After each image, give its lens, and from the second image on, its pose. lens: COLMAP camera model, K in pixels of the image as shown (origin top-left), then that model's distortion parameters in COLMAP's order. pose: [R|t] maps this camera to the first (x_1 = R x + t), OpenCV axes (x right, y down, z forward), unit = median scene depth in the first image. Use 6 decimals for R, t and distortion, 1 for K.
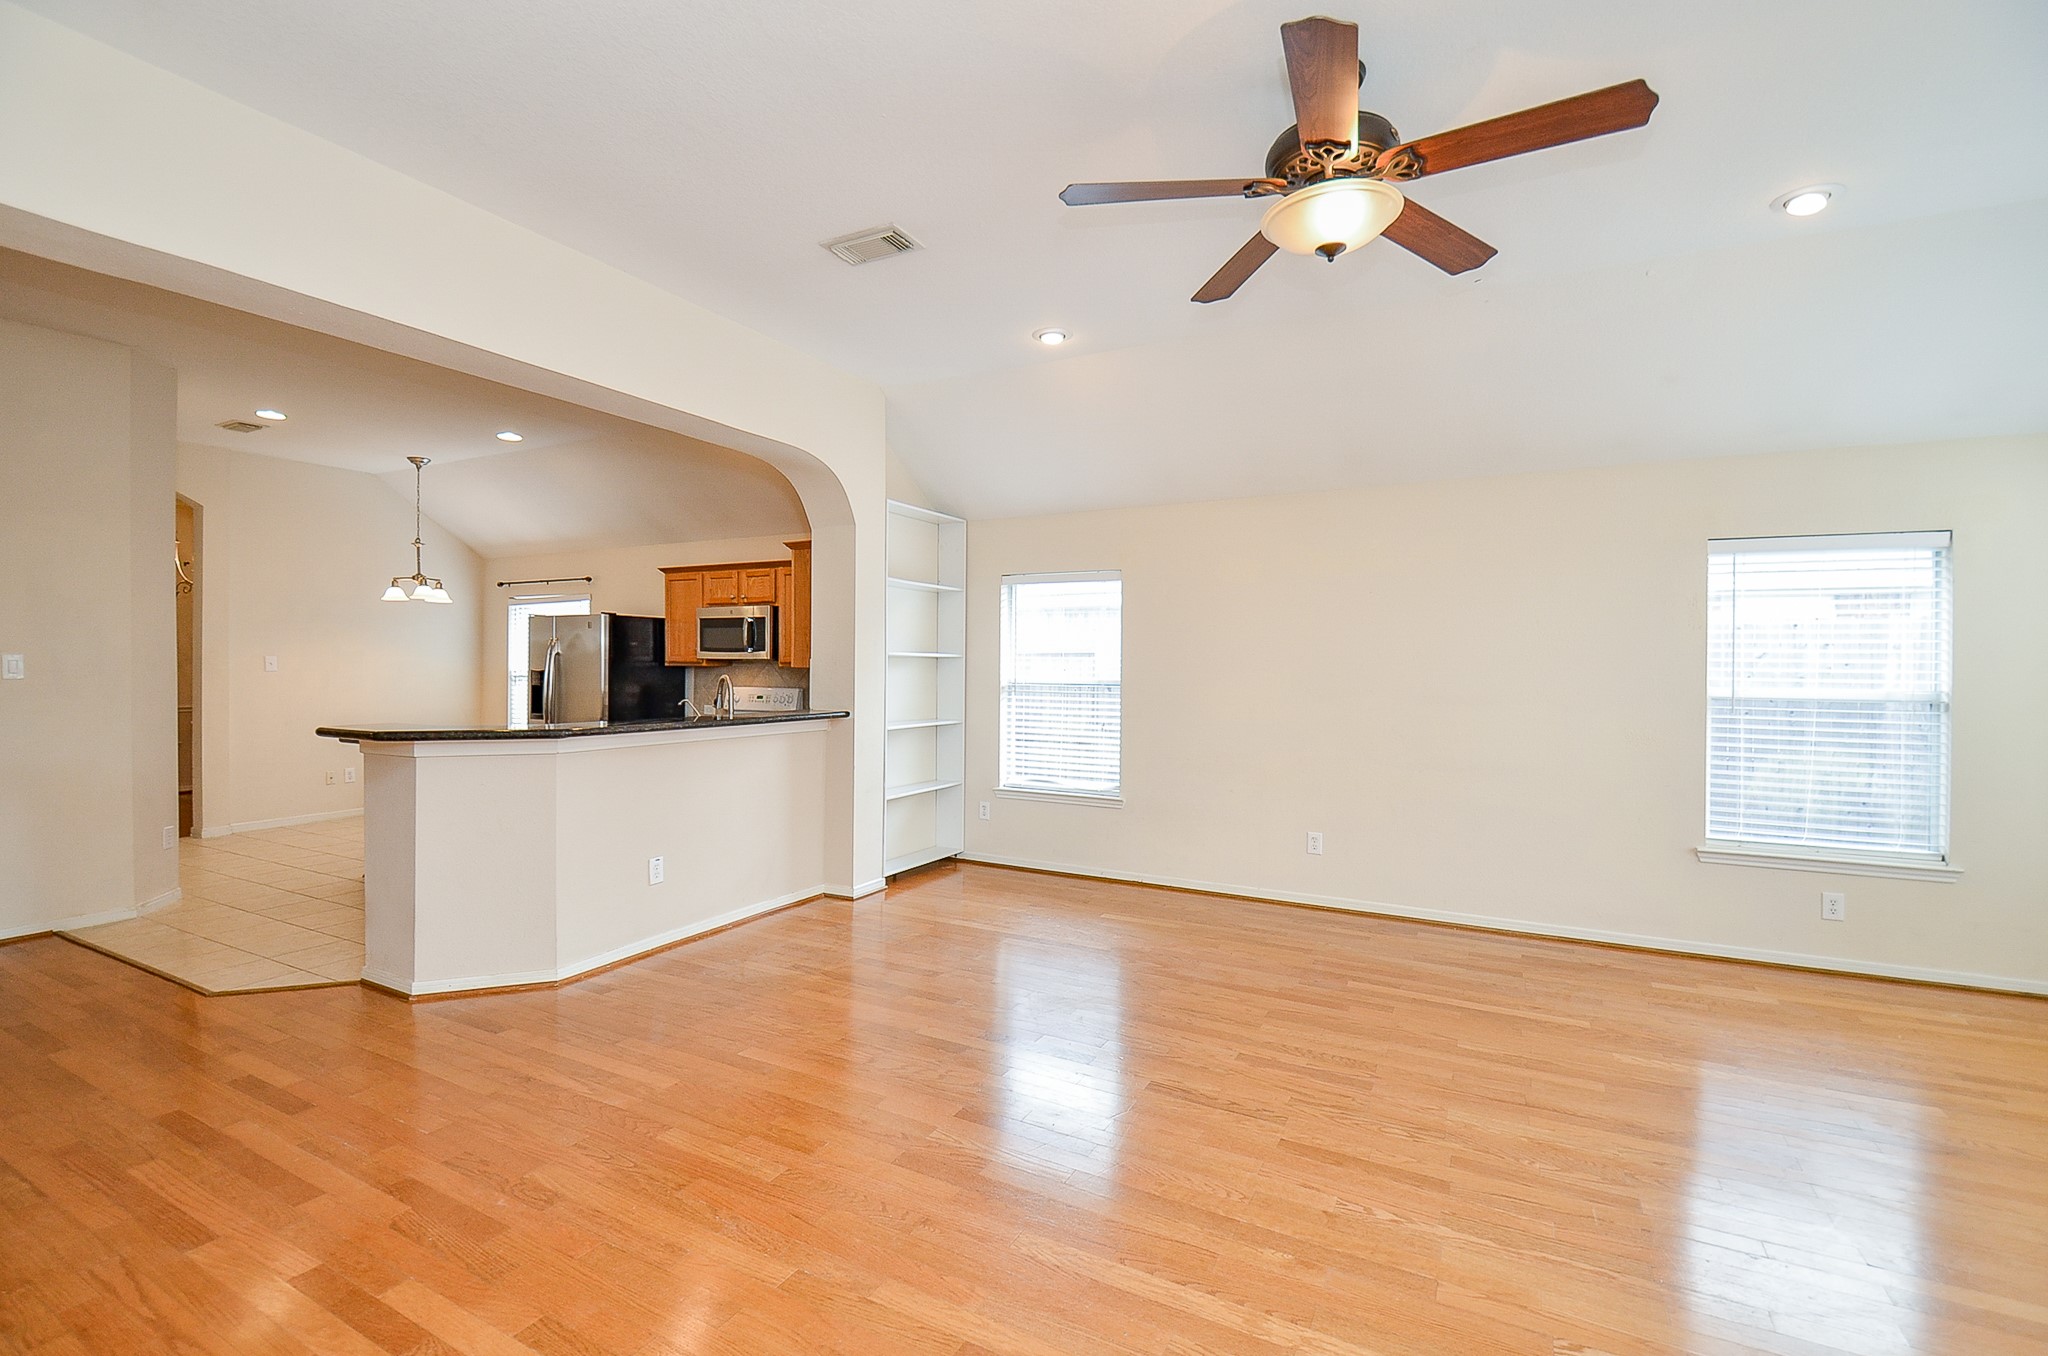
lens RADIAL K [[902.8, 0, 1013.6], [0, 902.8, 662.3], [0, 0, 1]] dist [0.032025, -0.034386]
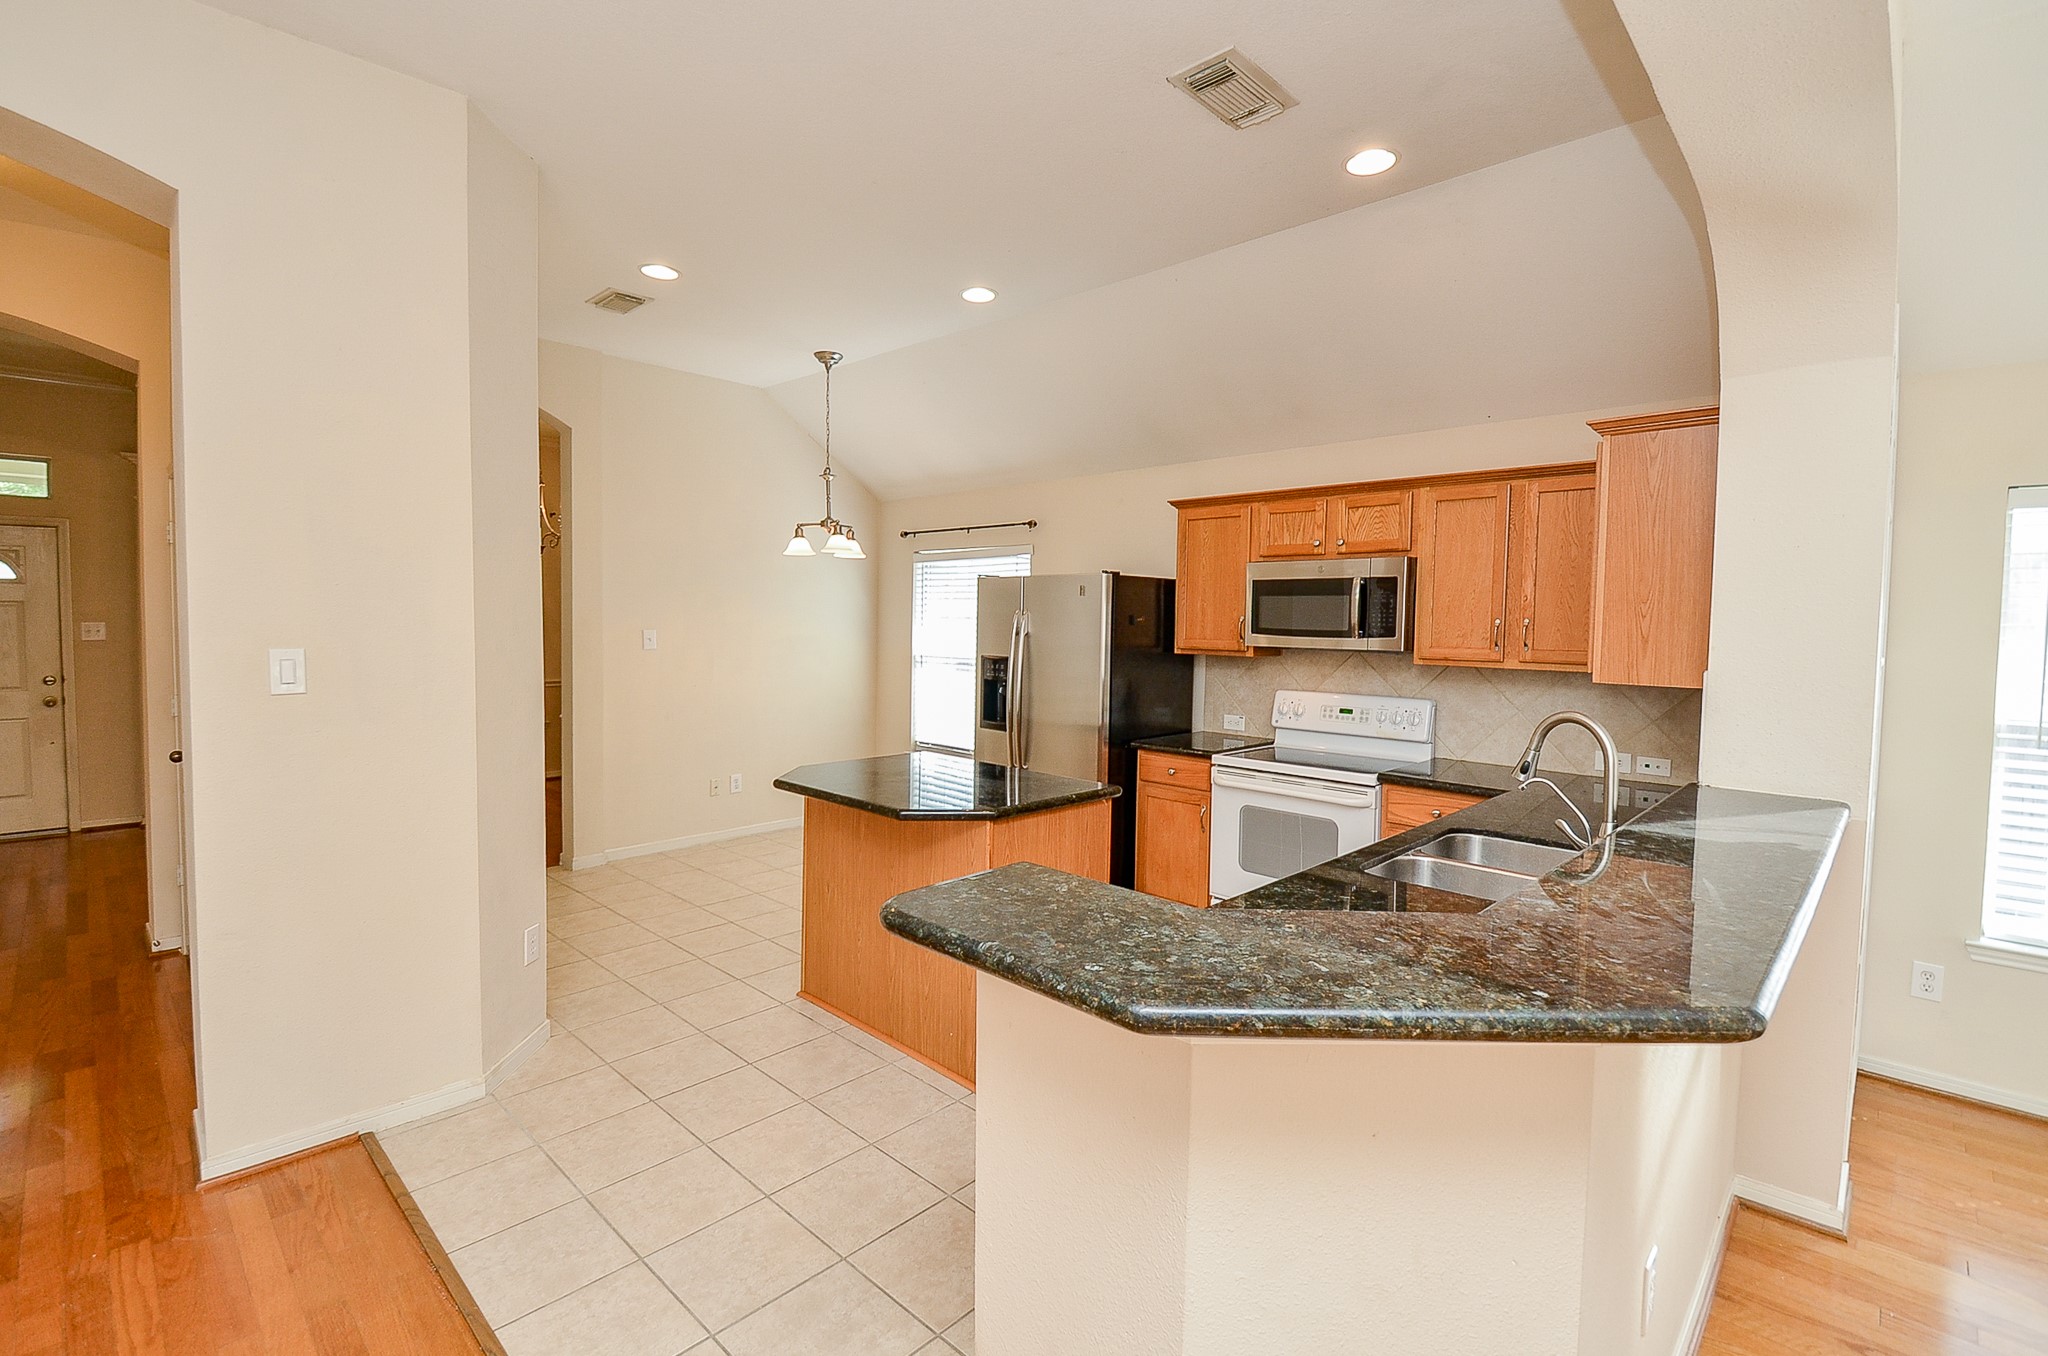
lens RADIAL K [[907.2, 0, 1012.6], [0, 907.2, 657.2], [0, 0, 1]] dist [0.031581, -0.027054]
pose [[0.962663, 0.021732, -0.269828, -0.337831], [-0.011116, 0.999105, 0.040811, -0.019852], [0.270473, -0.036288, 0.962043, 0.367295]]
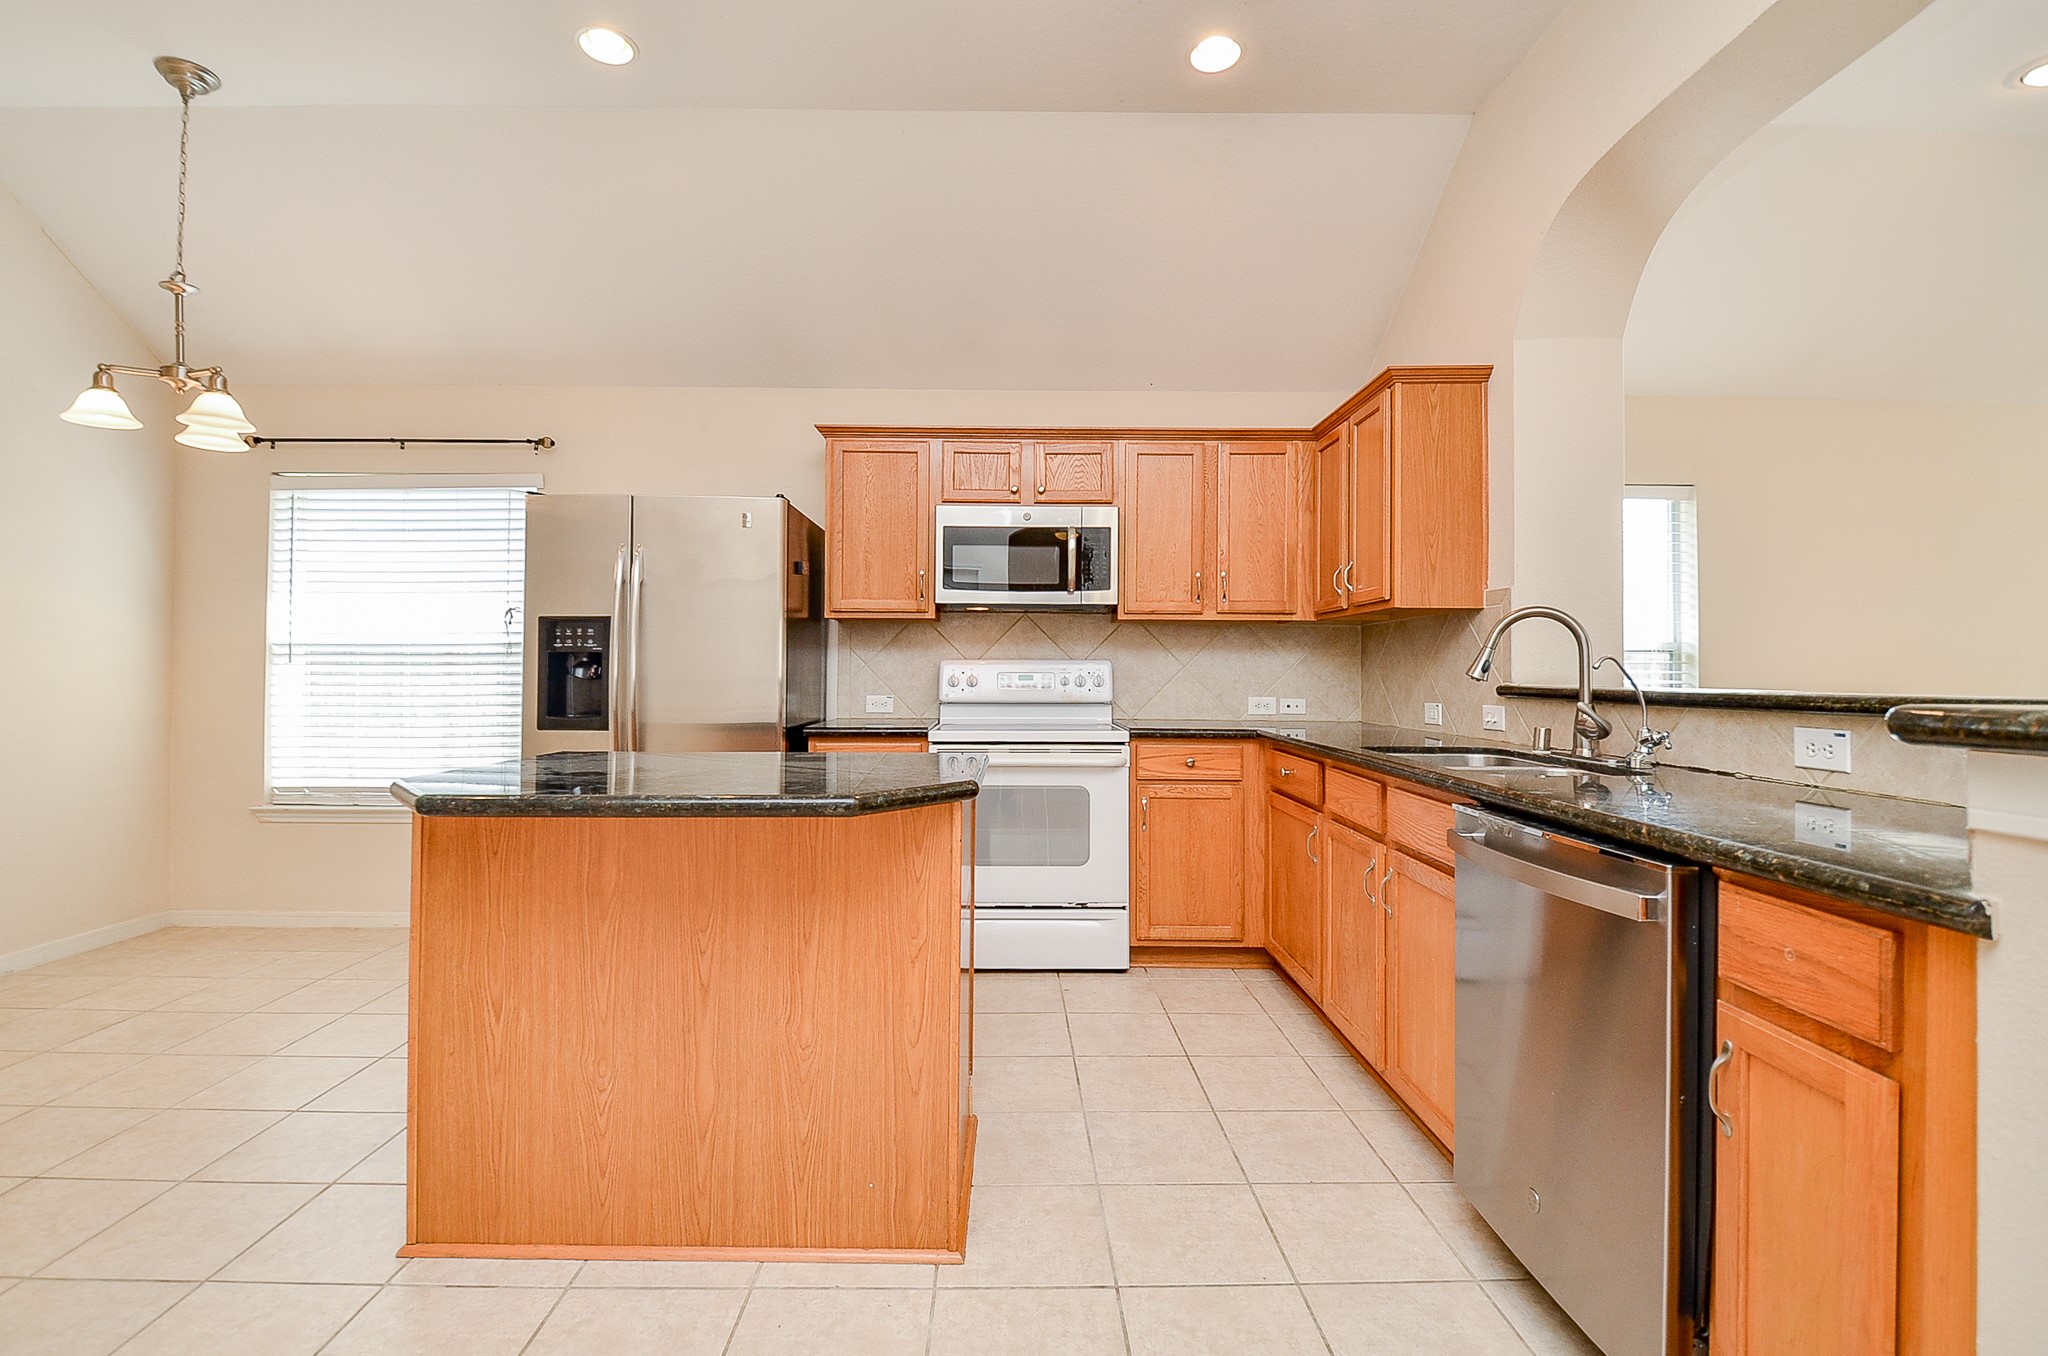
lens RADIAL K [[907.2, 0, 1012.6], [0, 907.2, 657.2], [0, 0, 1]] dist [0.031581, -0.027054]
pose [[0.876738, 0.007143, 0.480916, -0.565513], [-0.002168, 0.999938, -0.010900, 0.032730], [-0.480964, 0.008514, 0.876699, 0.525328]]
